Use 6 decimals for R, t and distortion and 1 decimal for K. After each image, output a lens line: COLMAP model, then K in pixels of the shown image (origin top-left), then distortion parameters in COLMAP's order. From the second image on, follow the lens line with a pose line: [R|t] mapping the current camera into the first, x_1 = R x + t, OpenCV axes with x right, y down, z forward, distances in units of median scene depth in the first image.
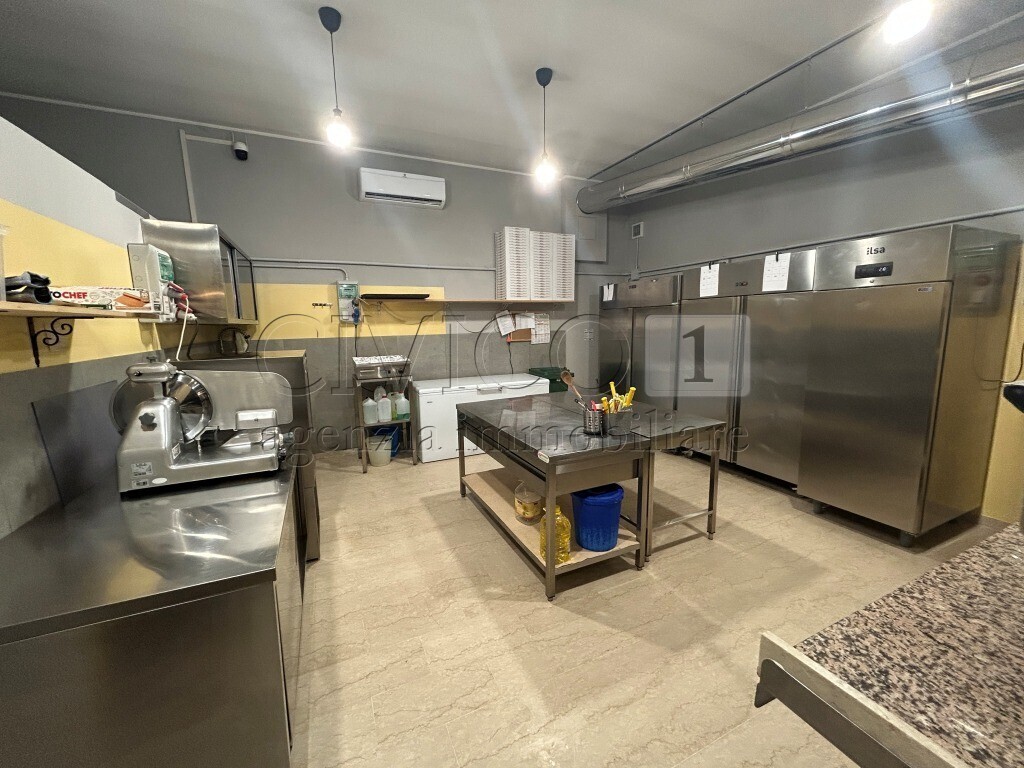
lens RADIAL K [[409.5, 0, 512.8], [0, 409.5, 385.1], [0, 0, 1]] dist [-0.000174, 0.000156]
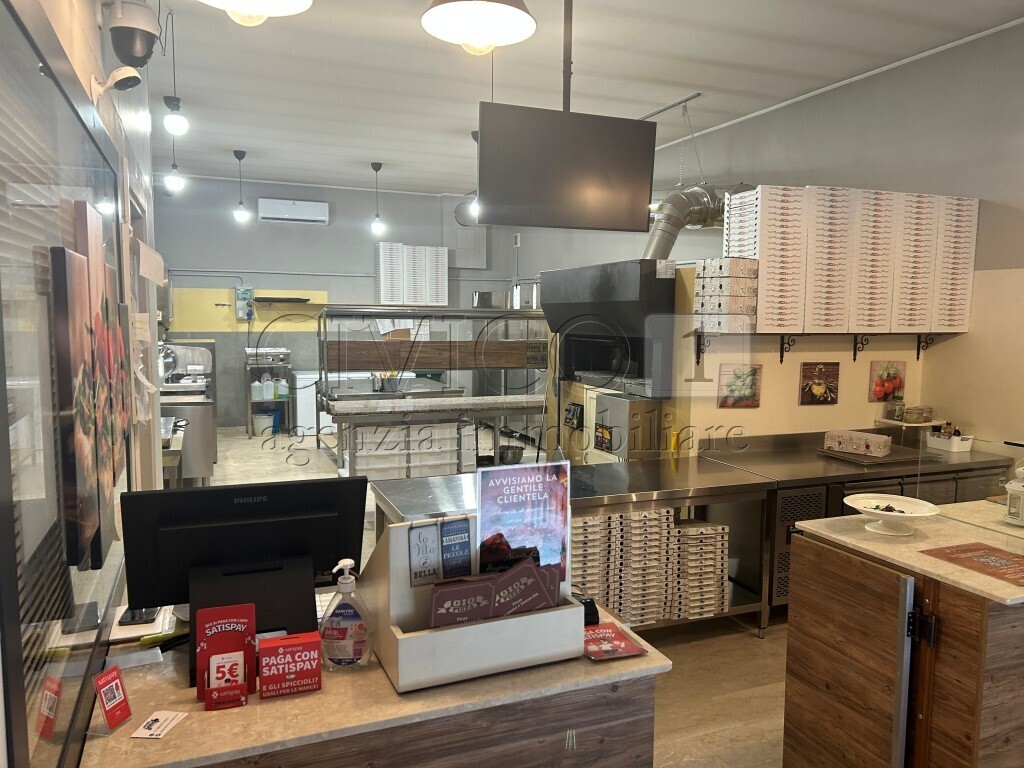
lens RADIAL K [[767.3, 0, 523.5], [0, 767.3, 389.7], [0, 0, 1]] dist [0.069323, -0.081678]
pose [[0.998819, 0.031008, -0.037412, 0.552963], [-0.032843, 0.998235, -0.049474, 0.148974], [0.035812, 0.050644, 0.998074, -1.326792]]
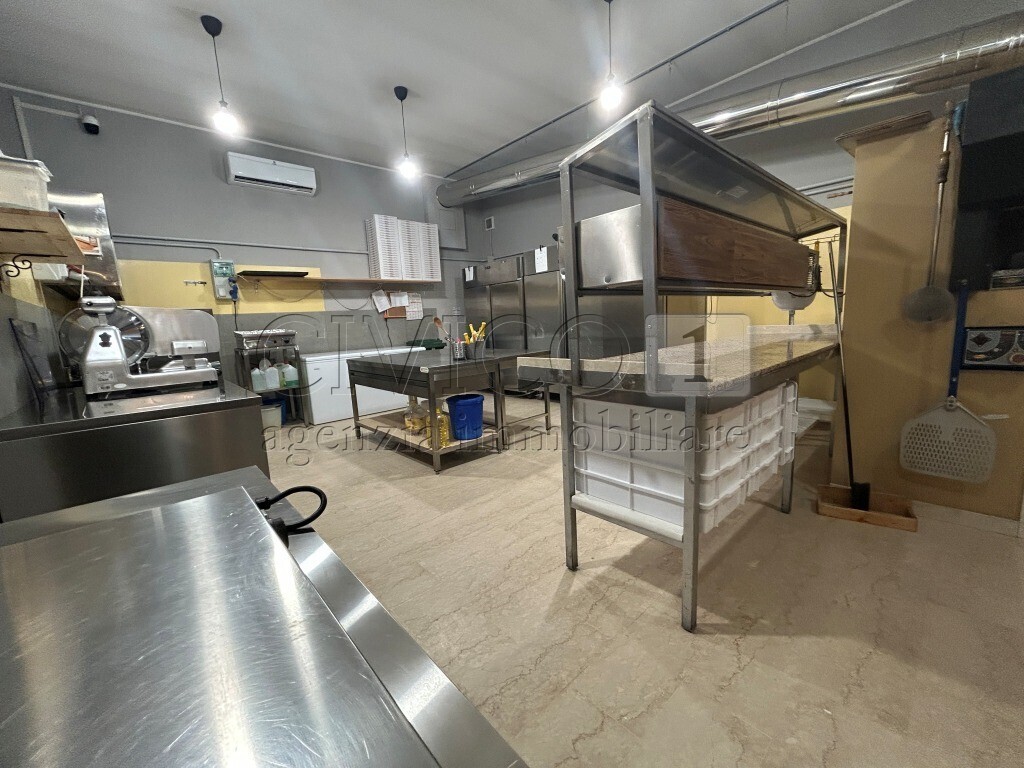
lens RADIAL K [[409.5, 0, 512.8], [0, 409.5, 385.1], [0, 0, 1]] dist [-0.000174, 0.000156]
pose [[0.953526, -0.079723, 0.290572, -0.024300], [0.080572, 0.996708, 0.009062, 0.120114], [-0.290337, 0.014771, 0.956810, -0.219279]]
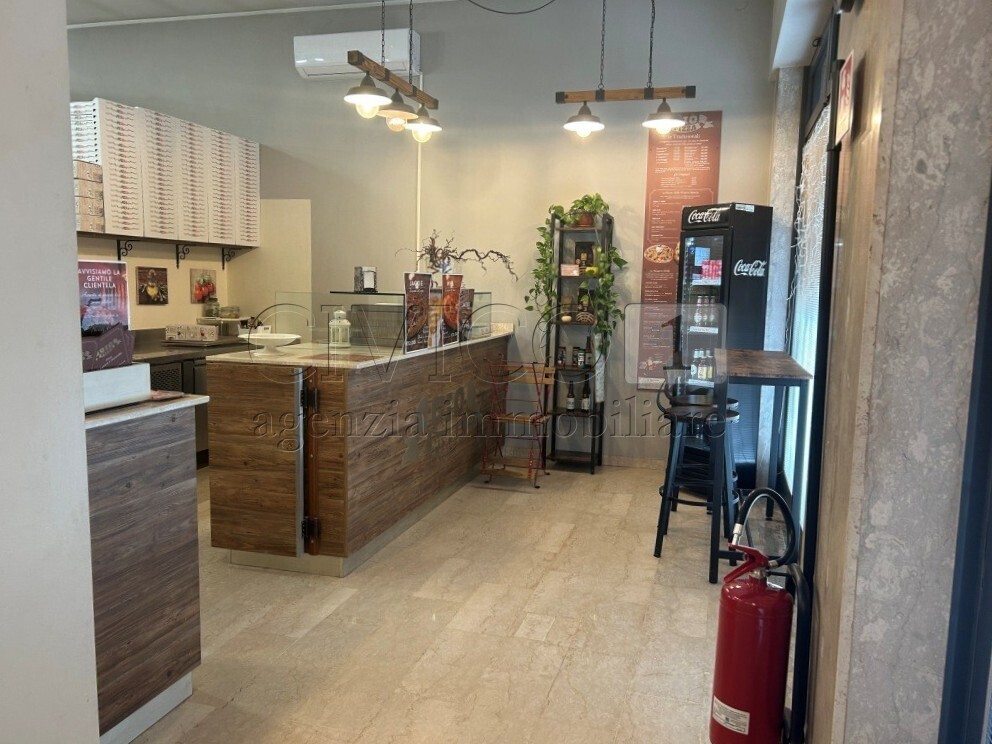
lens RADIAL K [[764.7, 0, 505.8], [0, 764.7, 377.1], [0, 0, 1]] dist [0.099032, -0.143575]
pose [[0.649723, -0.060390, 0.757768, 0.332821], [0.079634, 0.996762, 0.011157, 0.254381], [-0.755988, 0.053095, 0.652428, -1.473152]]
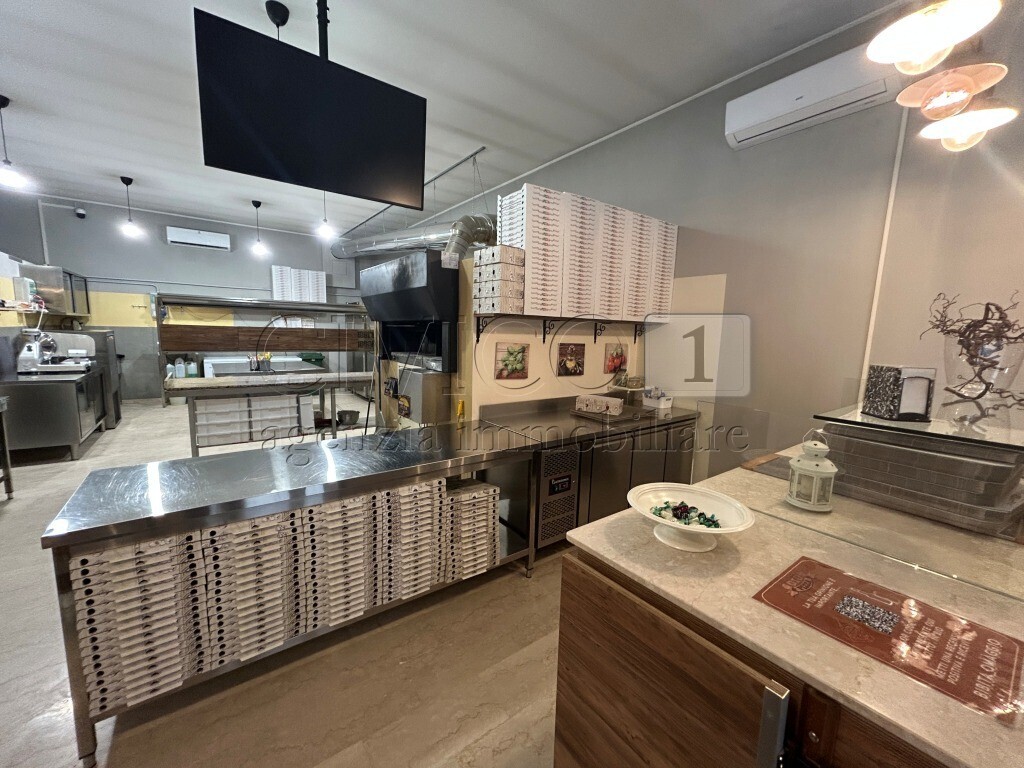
lens RADIAL K [[409.5, 0, 512.8], [0, 409.5, 385.1], [0, 0, 1]] dist [-0.000174, 0.000156]
pose [[0.977063, 0.015547, 0.212382, 0.666490], [-0.011565, 0.999733, -0.019981, 0.135860], [-0.212636, 0.017067, 0.976982, -0.926949]]
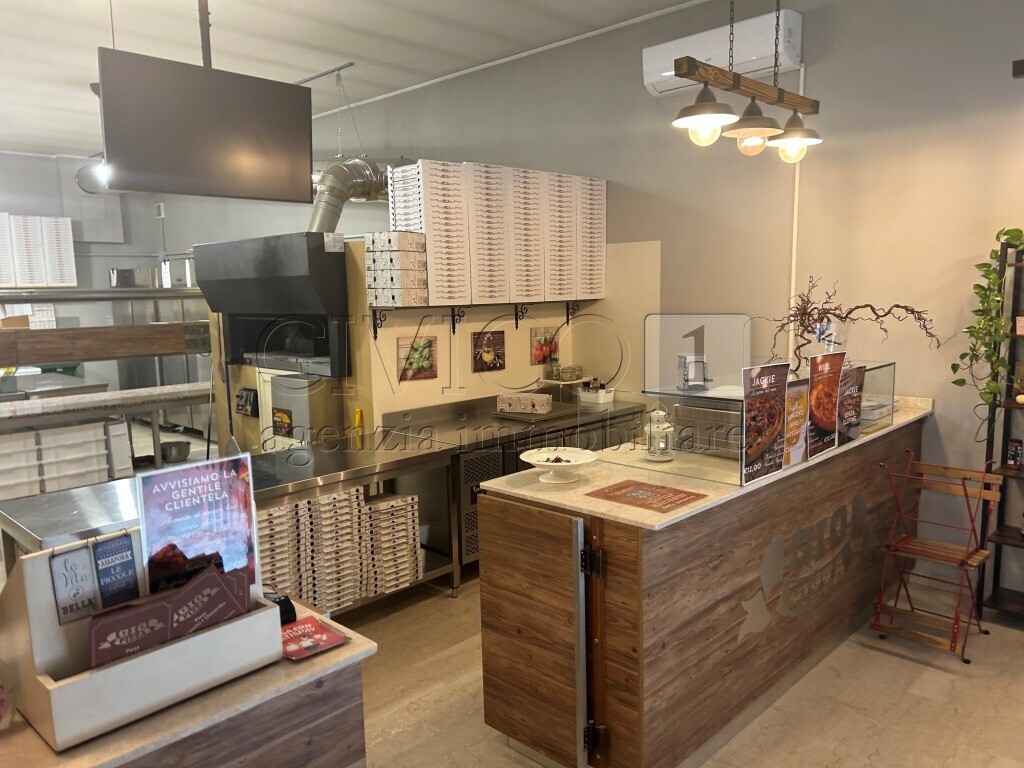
lens RADIAL K [[767.3, 0, 523.5], [0, 767.3, 389.7], [0, 0, 1]] dist [0.069323, -0.081678]
pose [[0.929000, -0.051187, 0.366522, 0.550964], [0.059878, 0.998129, -0.012375, 0.148081], [-0.365203, 0.033444, 0.930327, -1.314700]]
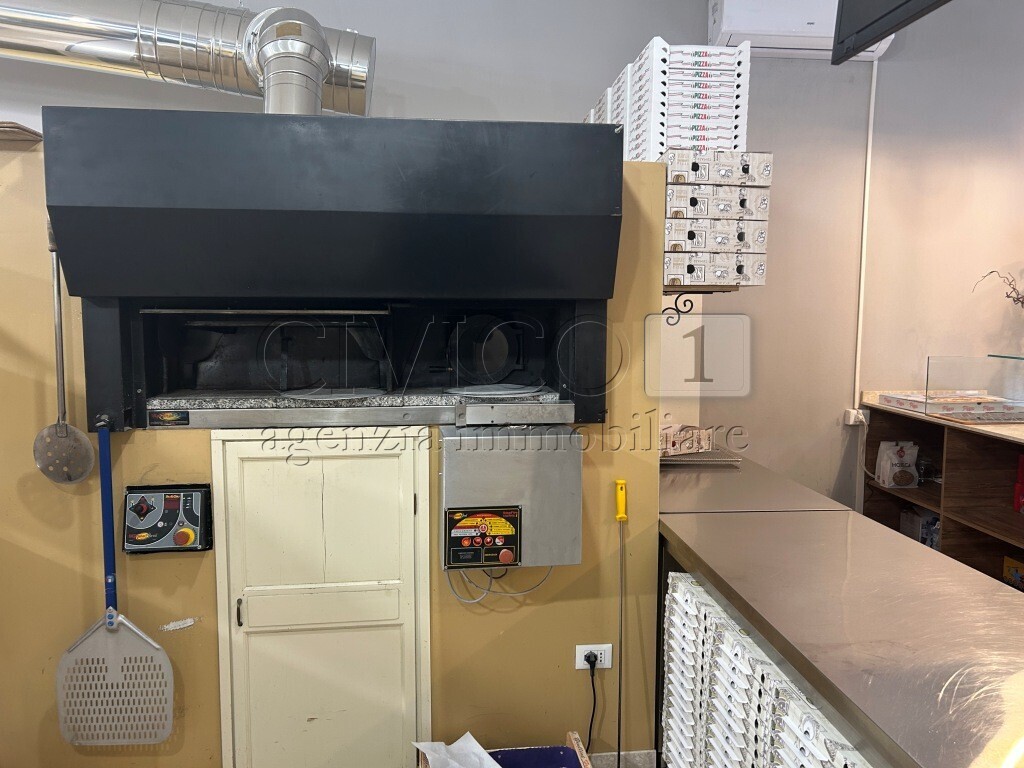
lens RADIAL K [[771.3, 0, 518.0], [0, 771.3, 373.5], [0, 0, 1]] dist [0.055776, -0.058807]
pose [[0.312530, -0.062943, 0.947820, 0.176695], [0.133593, 0.990798, 0.021747, 0.048760], [-0.940467, 0.119826, 0.318063, -0.357748]]
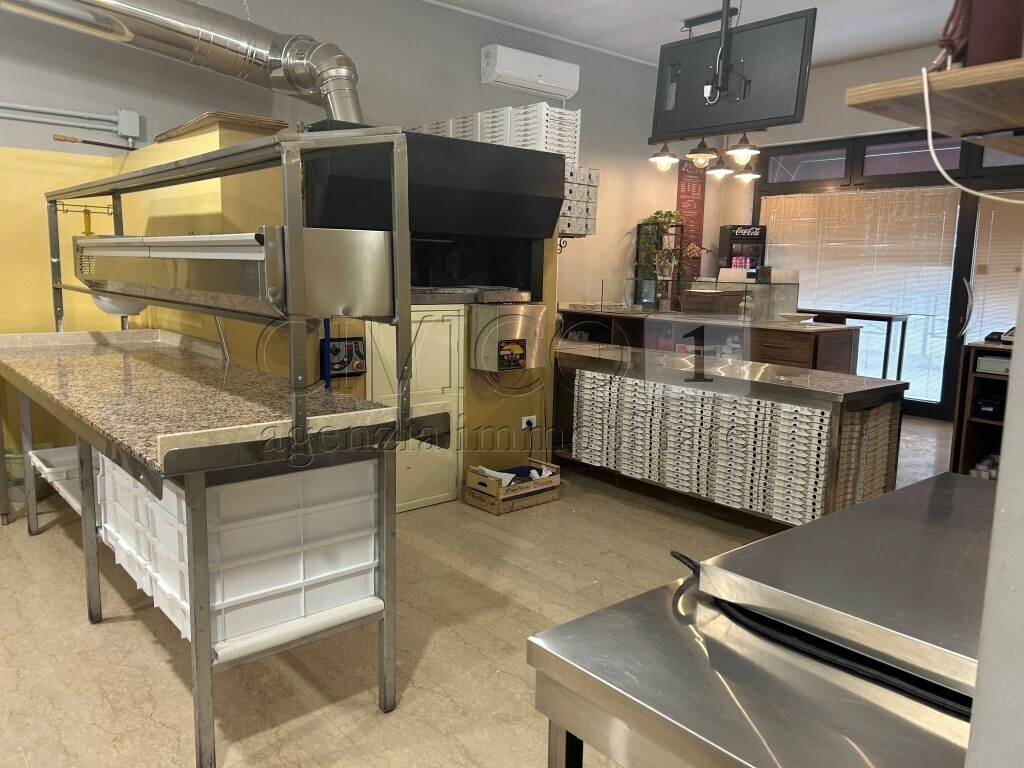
lens RADIAL K [[771.3, 0, 518.0], [0, 771.3, 373.5], [0, 0, 1]] dist [0.055776, -0.058807]
pose [[-0.271755, -0.123482, 0.954412, -0.330845], [0.124947, 0.978813, 0.162215, 0.022567], [-0.954221, 0.163334, -0.250569, 0.080991]]
